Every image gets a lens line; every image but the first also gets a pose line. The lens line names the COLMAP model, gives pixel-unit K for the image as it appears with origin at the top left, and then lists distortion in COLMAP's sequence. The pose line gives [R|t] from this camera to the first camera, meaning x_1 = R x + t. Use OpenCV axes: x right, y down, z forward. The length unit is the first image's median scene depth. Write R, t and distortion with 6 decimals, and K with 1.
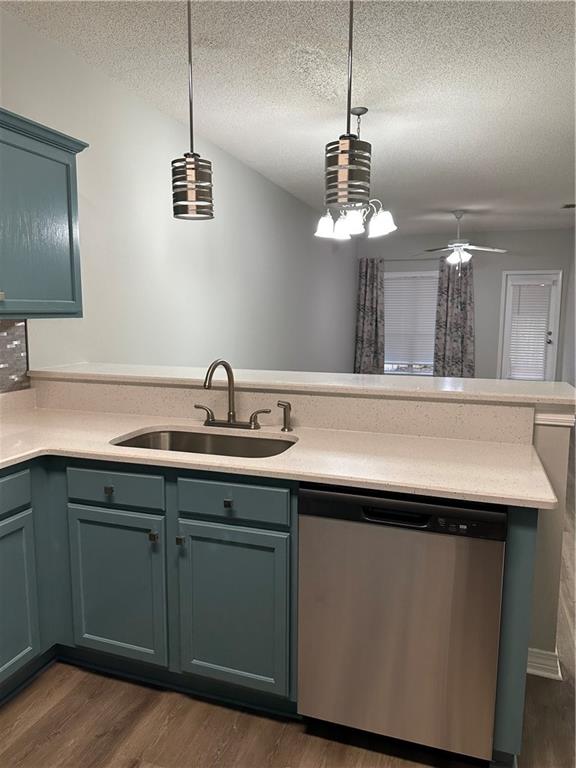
lens RADIAL K [[541.7, 0, 284.5], [0, 541.7, 384.6], [0, 0, 1]] dist [0.080734, -0.092343]
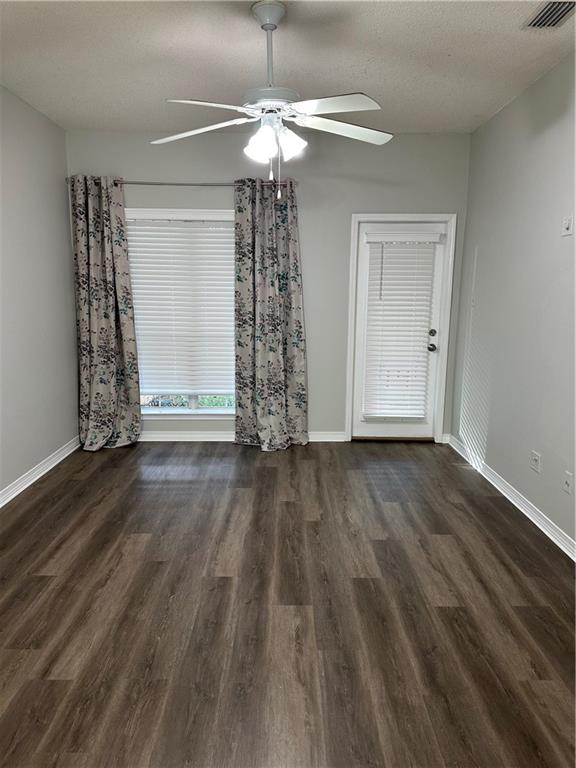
lens RADIAL K [[541.7, 0, 297.3], [0, 541.7, 400.2], [0, 0, 1]] dist [0.080734, -0.092343]
pose [[0.936280, -0.061752, 0.345785, 0.561041], [0.041617, 0.996993, 0.065361, -0.235726], [-0.348781, -0.046806, 0.936035, 1.847097]]
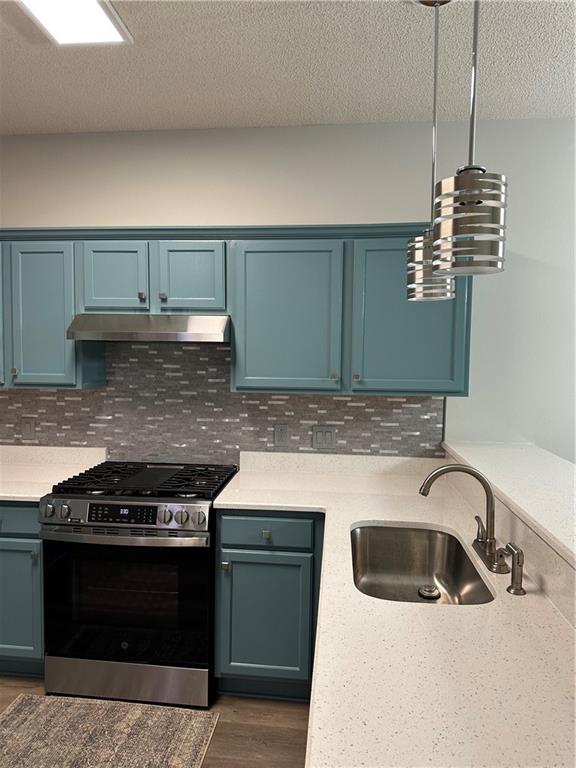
lens RADIAL K [[541.7, 0, 292.3], [0, 541.7, 383.2], [0, 0, 1]] dist [0.080734, -0.092343]
pose [[0.241921, 0.057860, -0.968569, 0.486434], [-0.143253, 0.989411, 0.023324, -0.121366], [0.959663, 0.133108, 0.247648, 0.447152]]
